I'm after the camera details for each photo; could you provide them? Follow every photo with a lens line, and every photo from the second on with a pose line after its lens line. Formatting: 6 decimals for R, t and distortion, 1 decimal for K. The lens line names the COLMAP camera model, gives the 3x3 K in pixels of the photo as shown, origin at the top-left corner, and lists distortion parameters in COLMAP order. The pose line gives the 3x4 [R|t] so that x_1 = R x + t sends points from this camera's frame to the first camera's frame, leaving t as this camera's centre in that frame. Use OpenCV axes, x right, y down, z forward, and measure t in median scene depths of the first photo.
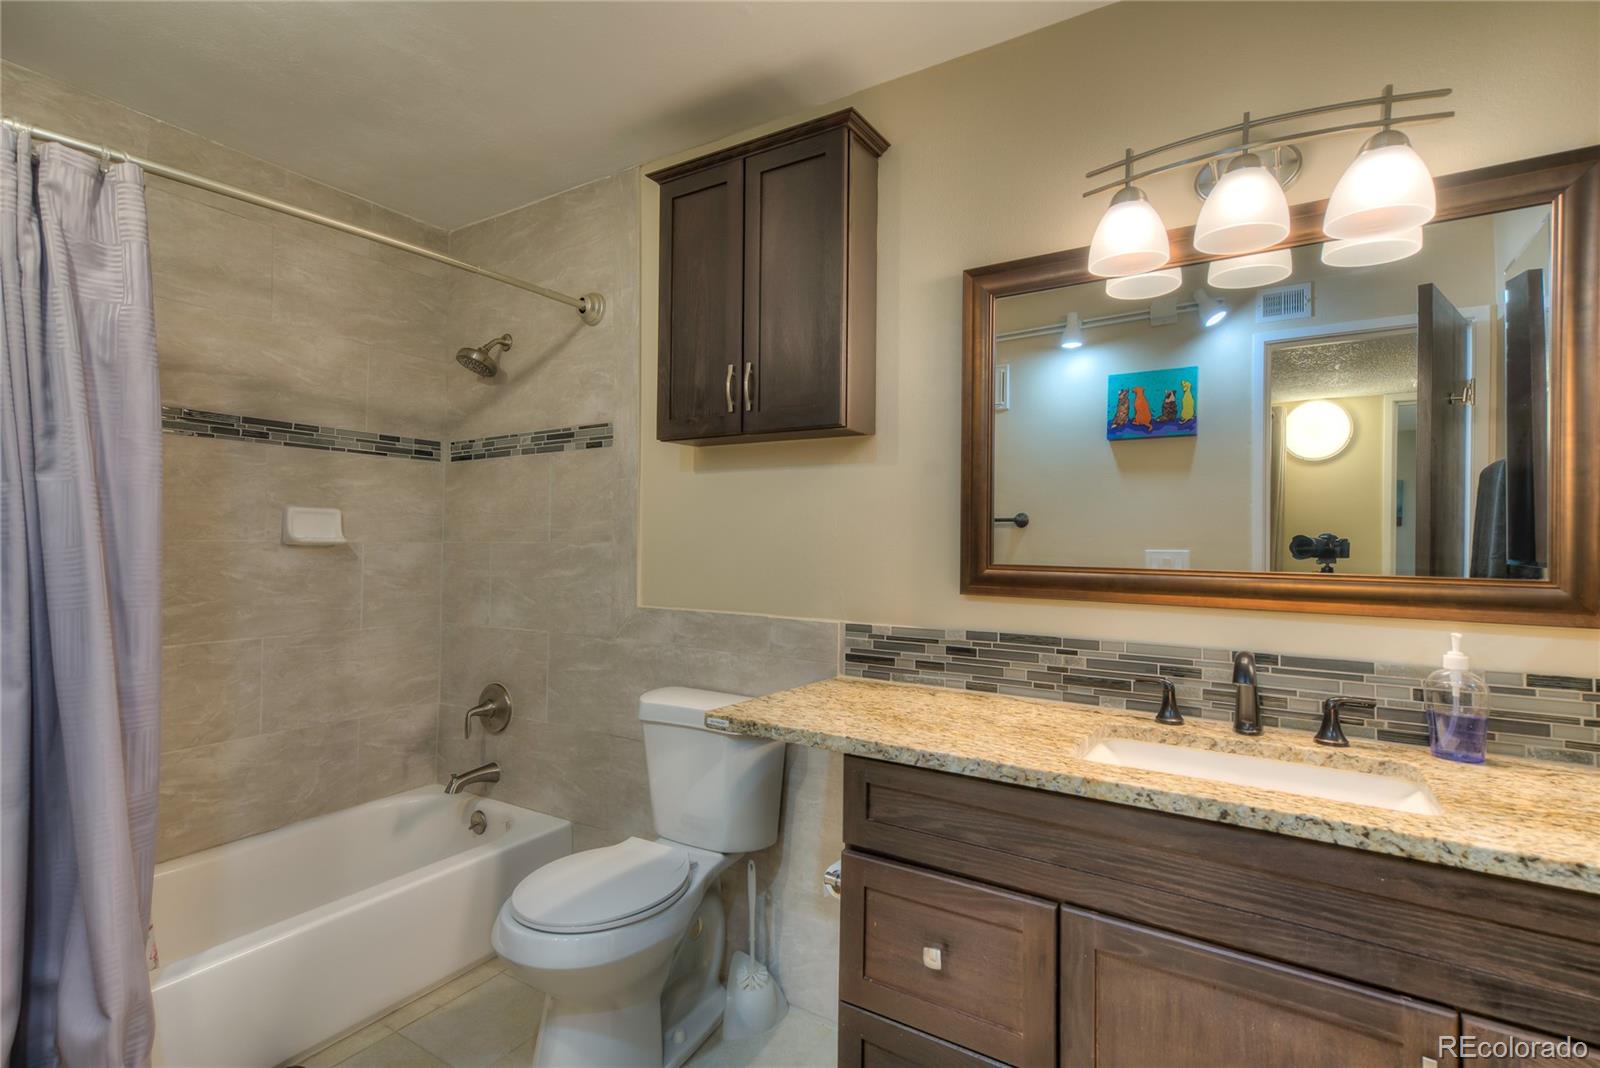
lens RADIAL K [[782.3, 0, 795.4], [0, 782.3, 526.7], [0, 0, 1]] dist [0.006728, 0.021587]
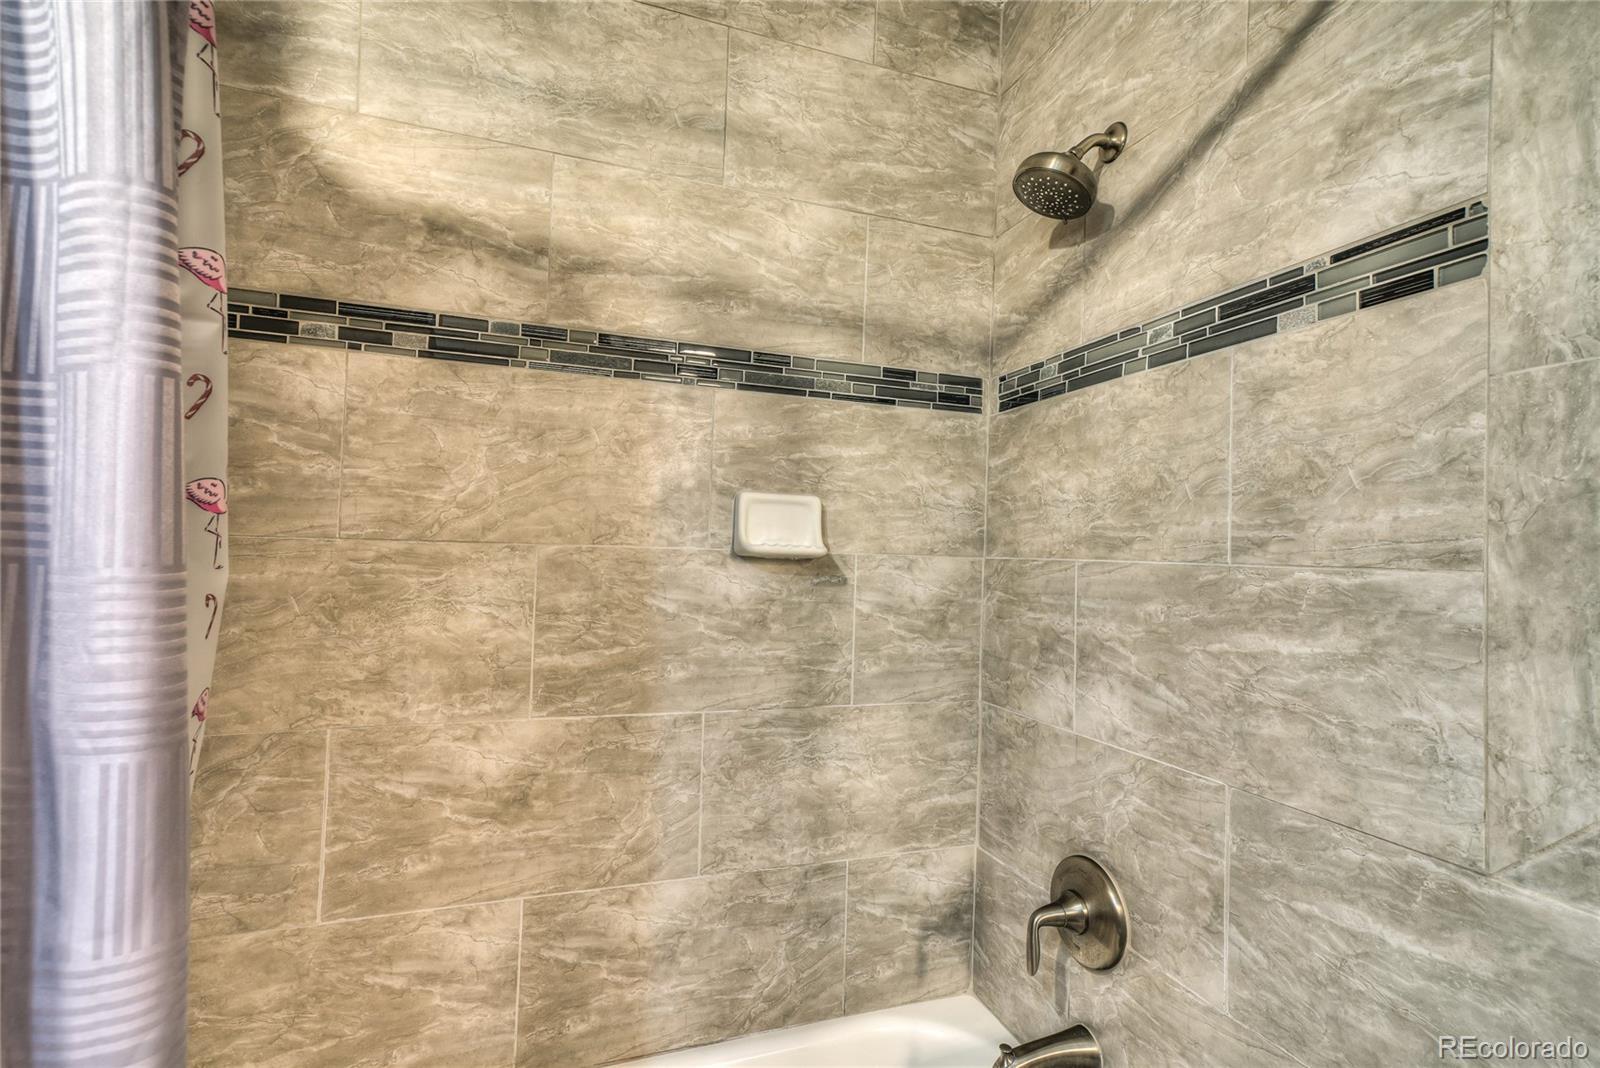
lens RADIAL K [[782.3, 0, 795.4], [0, 782.3, 526.7], [0, 0, 1]] dist [0.006728, 0.021587]
pose [[0.791469, -0.000817, -0.611209, -0.282124], [-0.009978, 0.999849, -0.014257, 0.009638], [0.611128, 0.017382, 0.791341, 0.623315]]
